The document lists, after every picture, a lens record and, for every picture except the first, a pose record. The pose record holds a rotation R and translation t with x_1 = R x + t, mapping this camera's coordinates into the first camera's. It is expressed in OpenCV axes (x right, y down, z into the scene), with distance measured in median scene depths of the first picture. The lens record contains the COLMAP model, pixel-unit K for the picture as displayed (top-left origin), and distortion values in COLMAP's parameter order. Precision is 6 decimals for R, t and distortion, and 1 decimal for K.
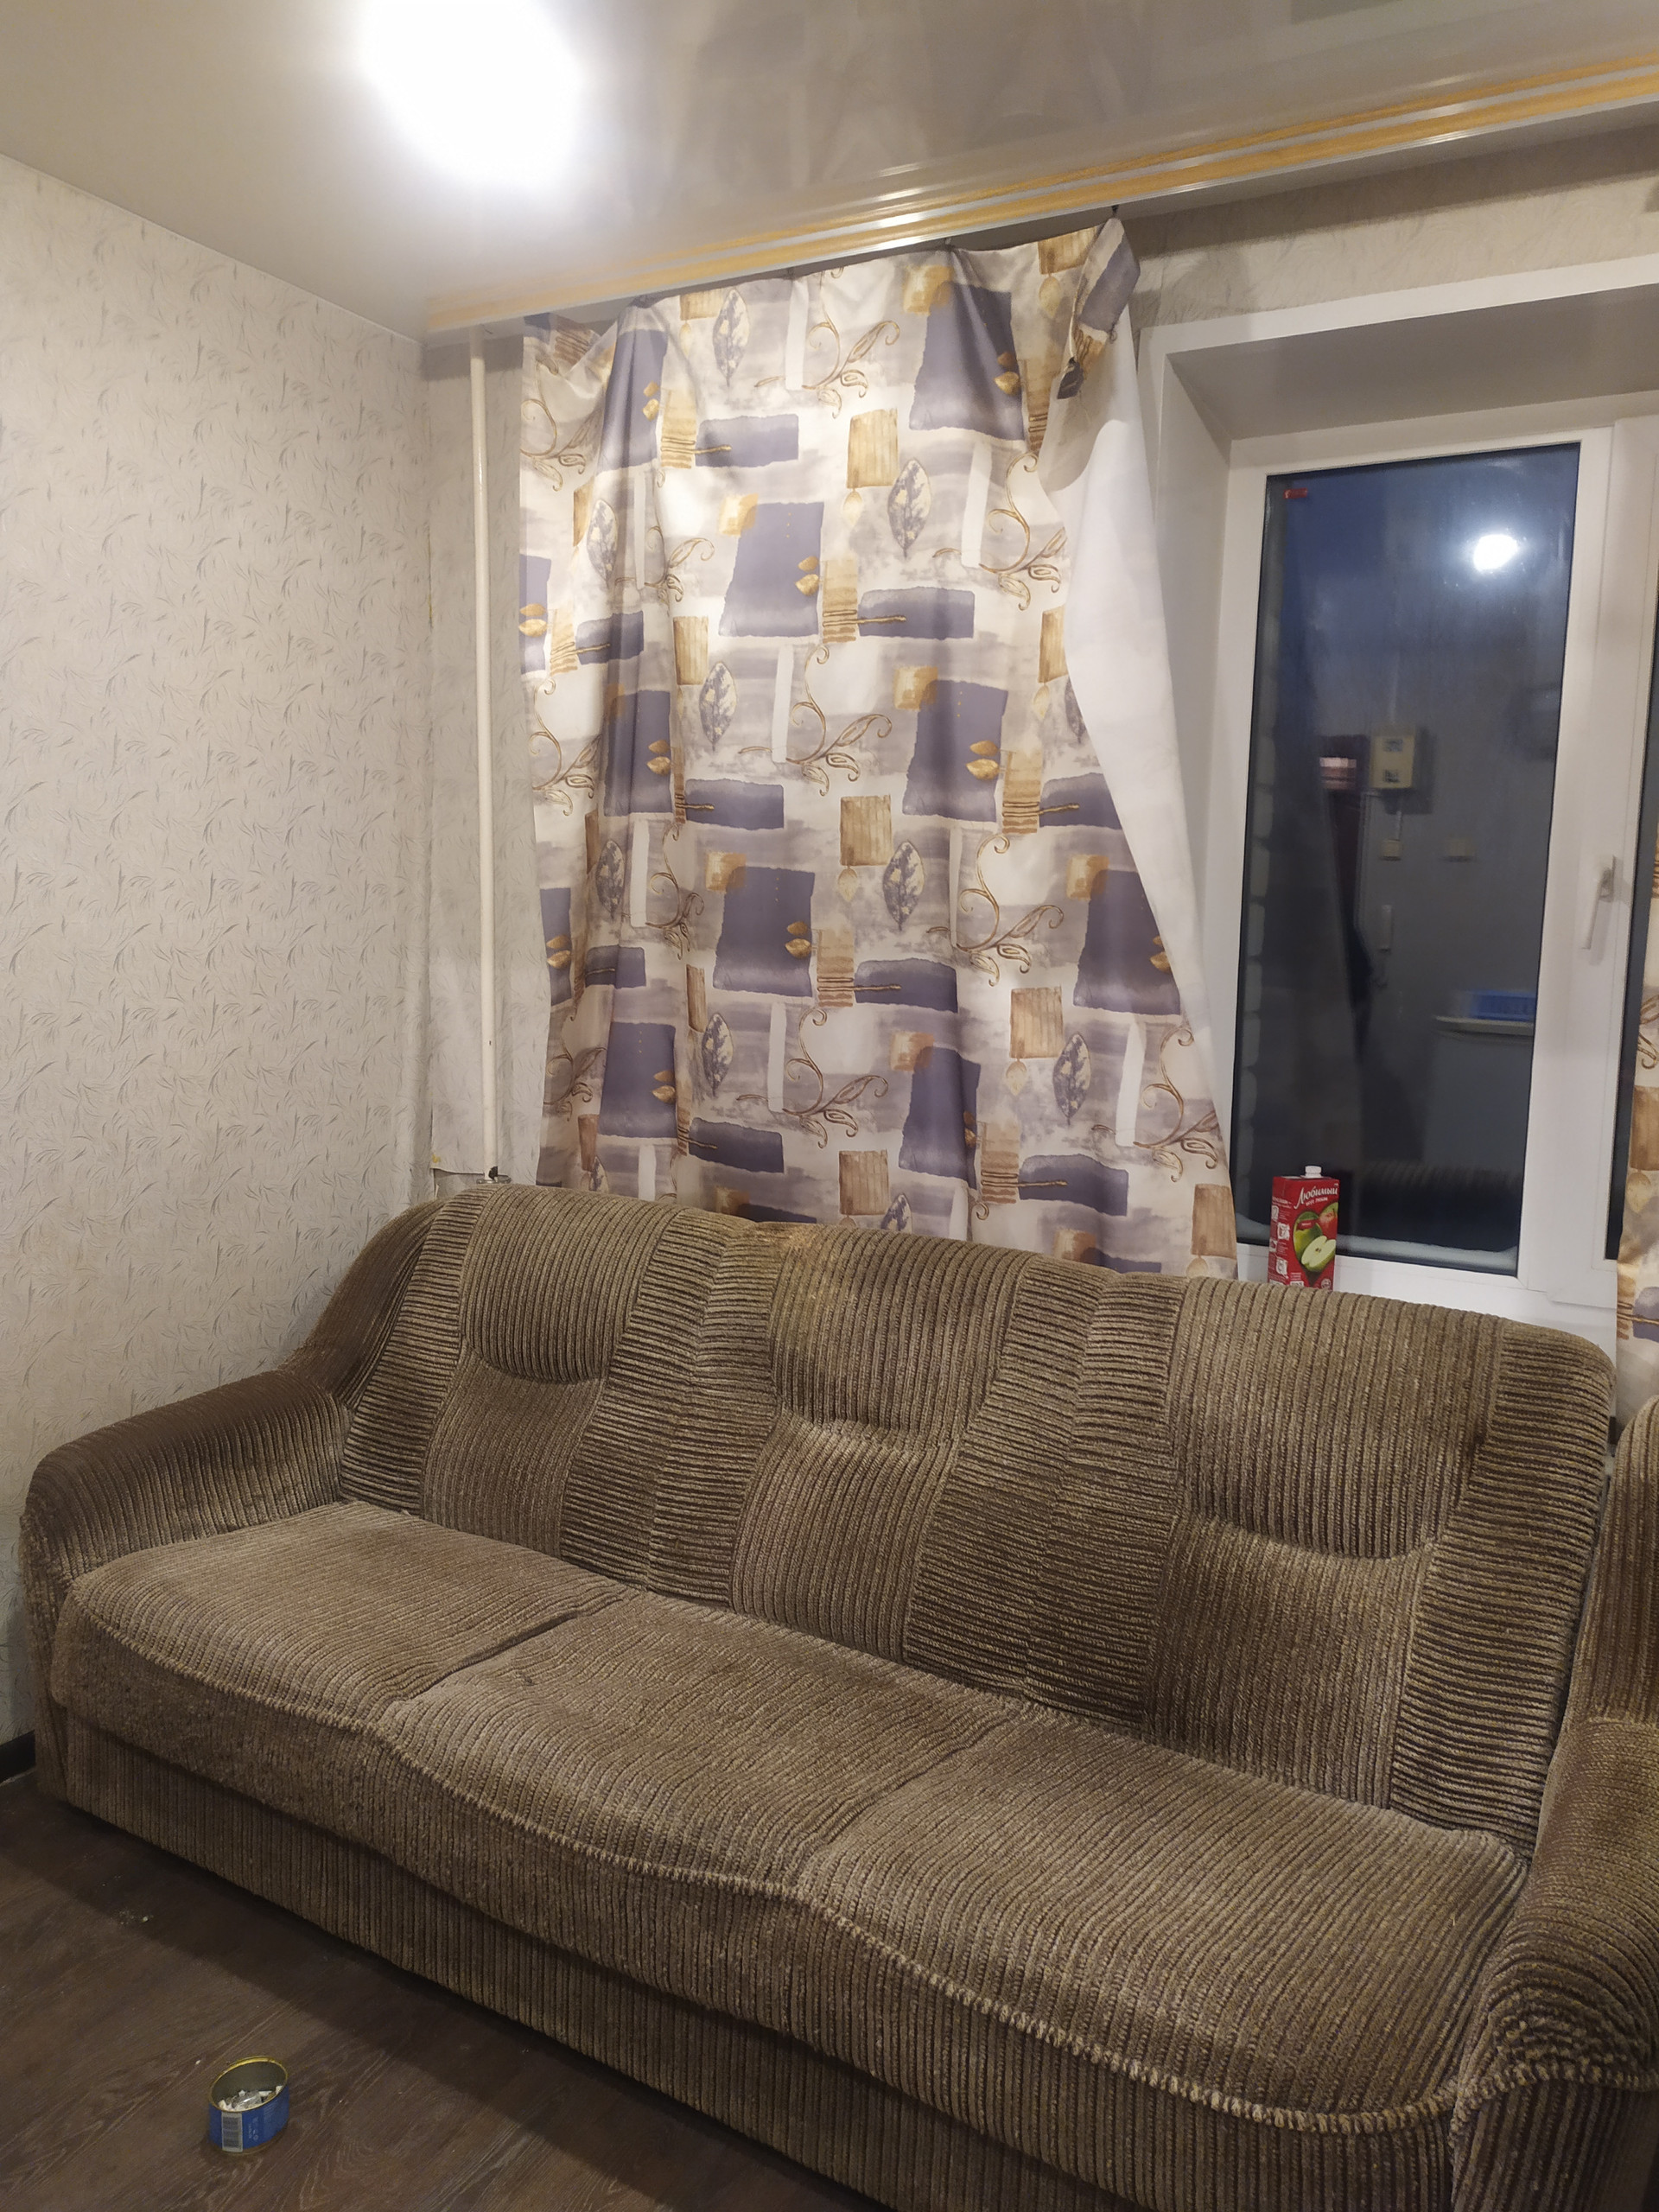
lens RADIAL K [[1662.2, 0, 827.1], [0, 1662.2, 1068.3], [0, 0, 1]] dist [0.086827, -0.046925]
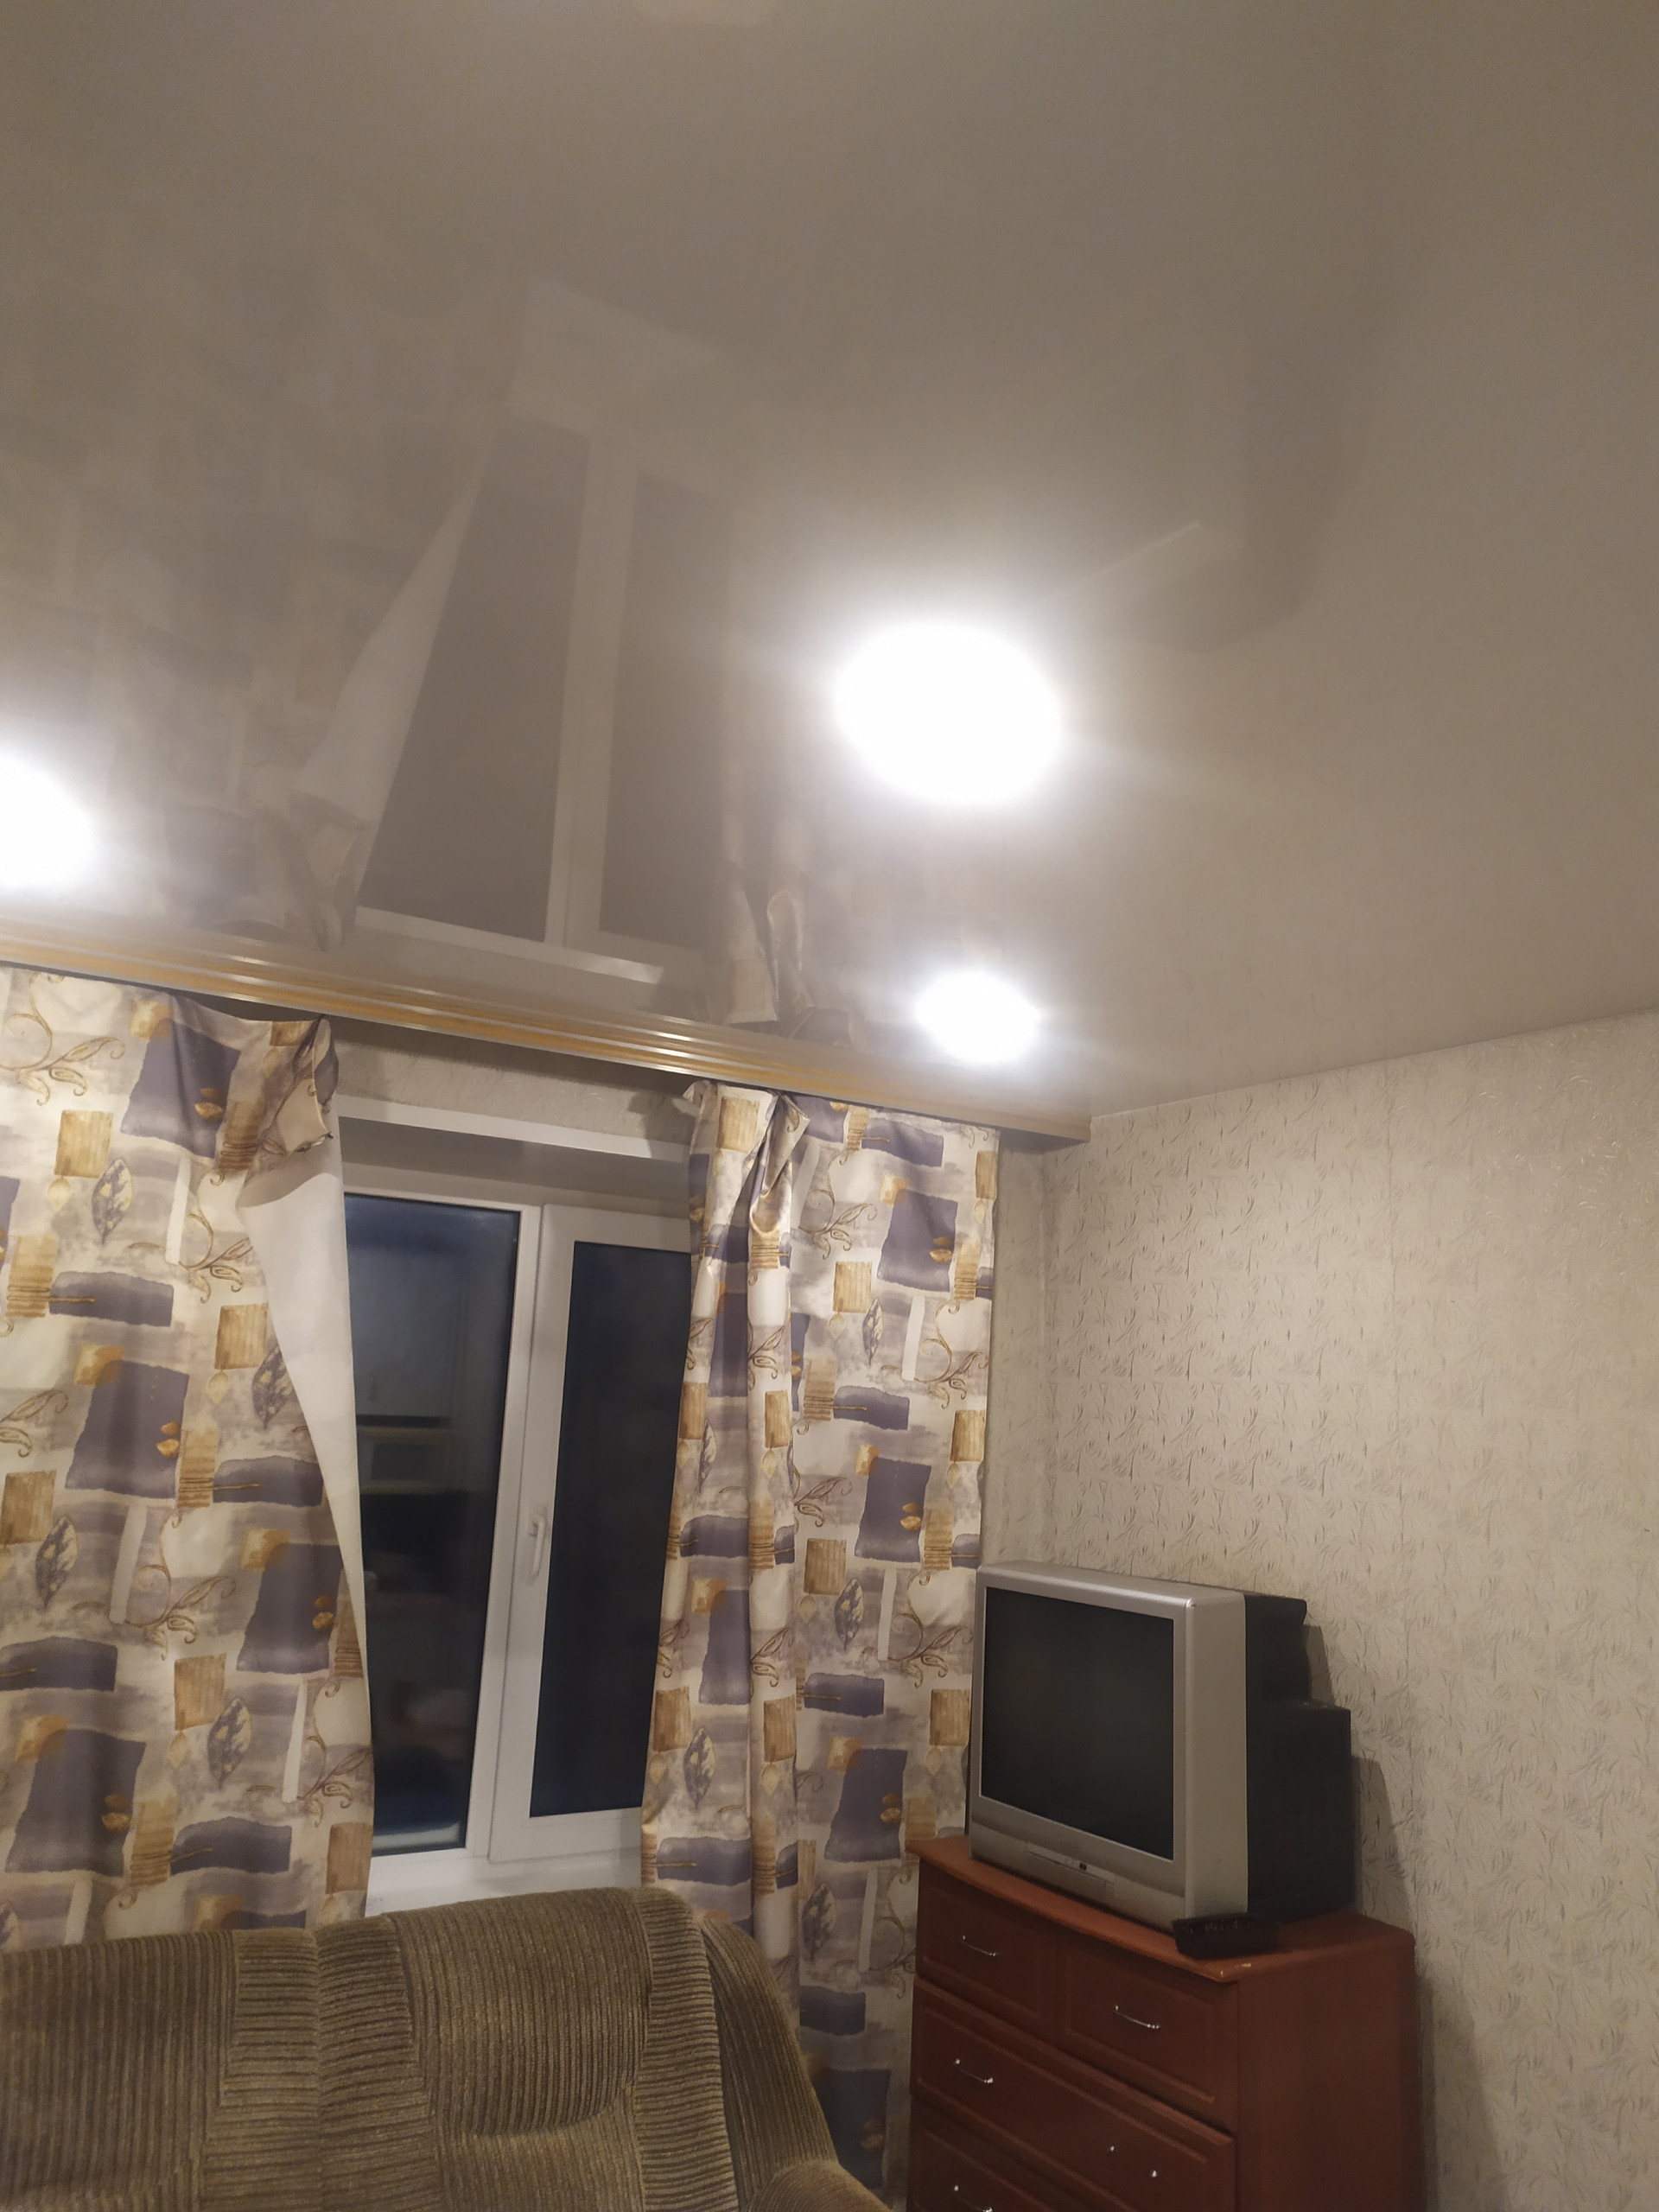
lens RADIAL K [[1662.2, 0, 827.1], [0, 1662.2, 1068.3], [0, 0, 1]] dist [0.086827, -0.046925]
pose [[0.490403, 0.174048, 0.853939, -0.675989], [0.044171, 0.973631, -0.223810, -0.155551], [-0.870376, 0.147476, 0.469784, 0.077085]]
